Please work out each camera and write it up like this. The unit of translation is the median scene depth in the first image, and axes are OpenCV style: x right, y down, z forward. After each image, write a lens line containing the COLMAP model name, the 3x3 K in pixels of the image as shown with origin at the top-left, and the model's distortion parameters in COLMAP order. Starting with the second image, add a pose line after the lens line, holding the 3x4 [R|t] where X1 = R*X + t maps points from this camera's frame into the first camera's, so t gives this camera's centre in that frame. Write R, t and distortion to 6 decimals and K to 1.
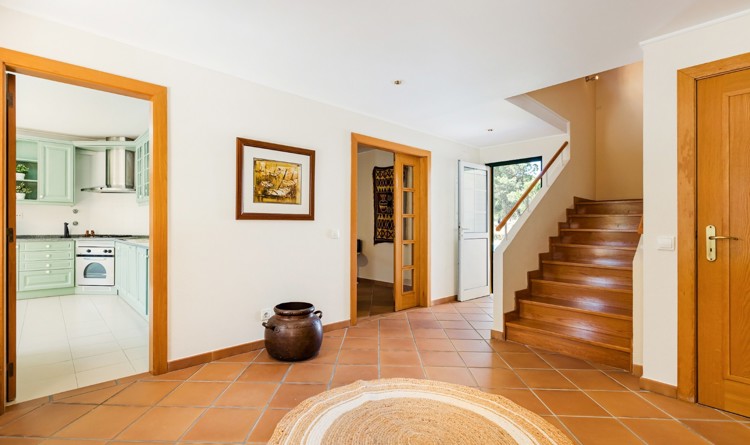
lens RADIAL K [[349.1, 0, 367.9], [0, 349.1, 224.6], [0, 0, 1]] dist [-0.002949, -0.000207]
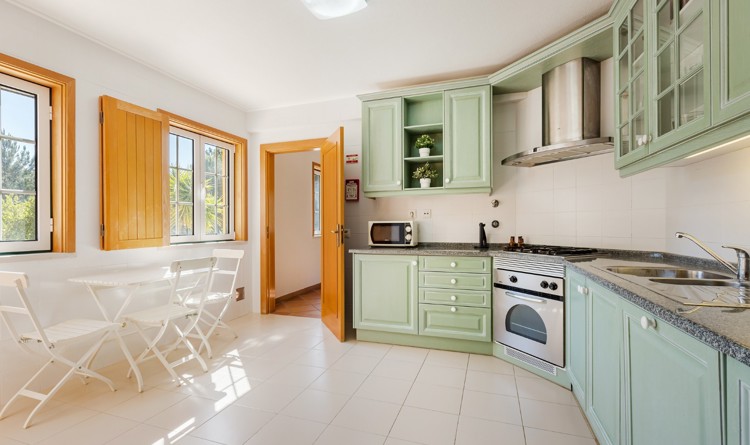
lens RADIAL K [[349.1, 0, 367.1], [0, 349.1, 226.5], [0, 0, 1]] dist [-0.002949, -0.000207]
pose [[0.460833, -0.005501, -0.887470, -0.454699], [0.009319, 0.999956, -0.001359, -0.000578], [0.887438, -0.007644, 0.460864, 0.584740]]
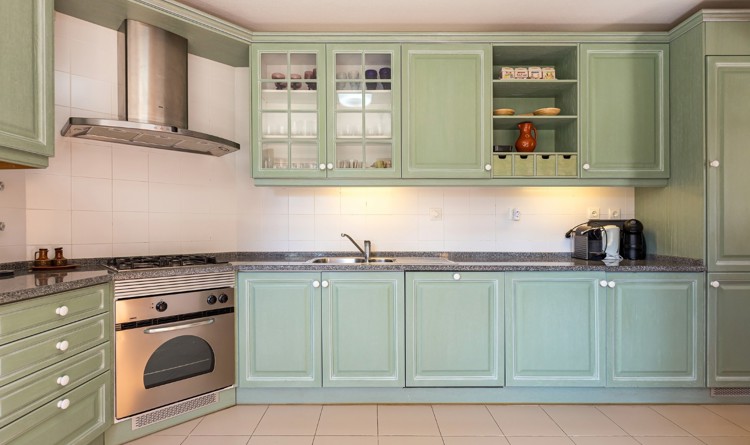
lens RADIAL K [[383.2, 0, 373.8], [0, 383.2, 226.1], [0, 0, 1]] dist [0.002435, -0.000096]
pose [[0.668038, -0.001771, 0.744125, -0.937971], [0.002397, 0.999997, 0.000228, -0.003132], [-0.744123, 0.001631, 0.668041, 0.589309]]
